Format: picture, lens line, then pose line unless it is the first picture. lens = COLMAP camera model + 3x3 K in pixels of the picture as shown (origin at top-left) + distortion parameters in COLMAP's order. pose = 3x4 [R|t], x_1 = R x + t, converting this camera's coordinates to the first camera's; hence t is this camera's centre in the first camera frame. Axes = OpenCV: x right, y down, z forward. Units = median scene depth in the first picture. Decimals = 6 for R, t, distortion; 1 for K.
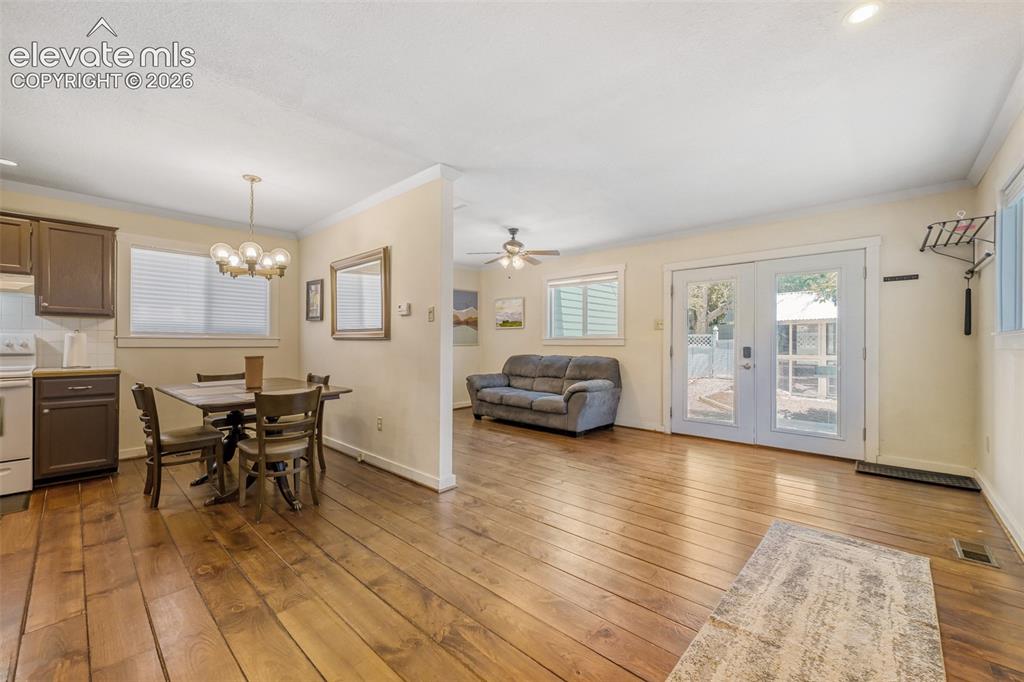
lens RADIAL K [[405.6, 0, 519.0], [0, 405.6, 345.5], [0, 0, 1]] dist [-0.002105, -0.000172]
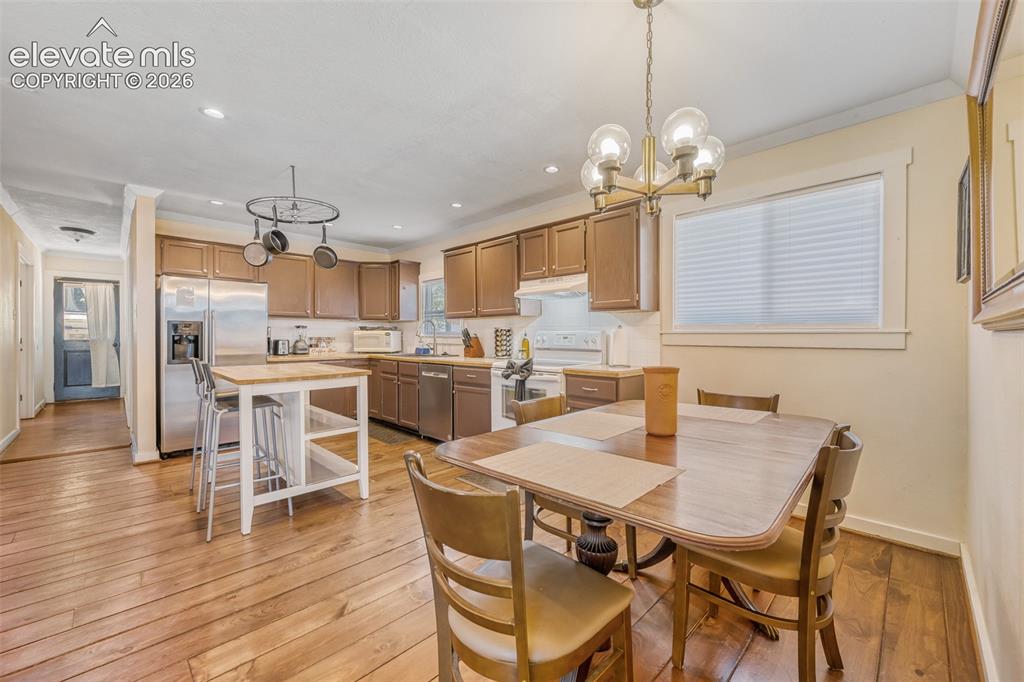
lens RADIAL K [[412.3, 0, 513.8], [0, 412.3, 340.1], [0, 0, 1]] dist [-0.000247, -0.000079]
pose [[-0.044585, 0.003312, -0.999000, -0.103318], [-0.004302, 0.999985, 0.003508, -0.005200], [0.998996, 0.004454, -0.044570, 0.555734]]
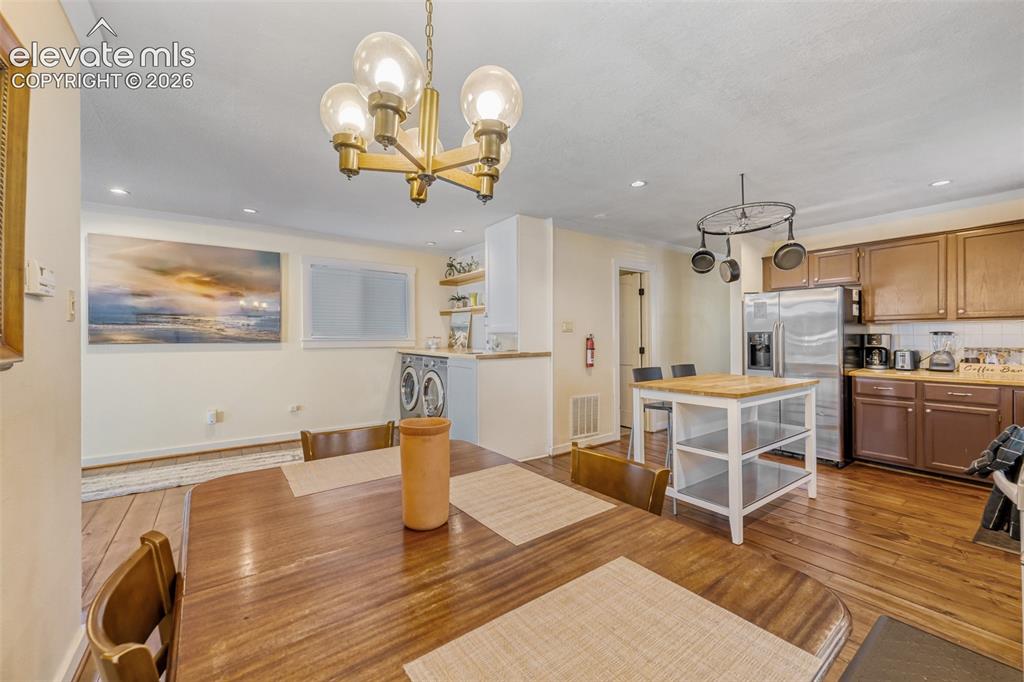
lens RADIAL K [[400.5, 0, 512.7], [0, 400.5, 337.2], [0, 0, 1]] dist [0.000055, 0.000094]
pose [[-0.976294, -0.001448, 0.216443, -0.515425], [-0.000664, 0.999993, 0.003694, -0.026961], [-0.216447, 0.003462, -0.976288, 0.846853]]
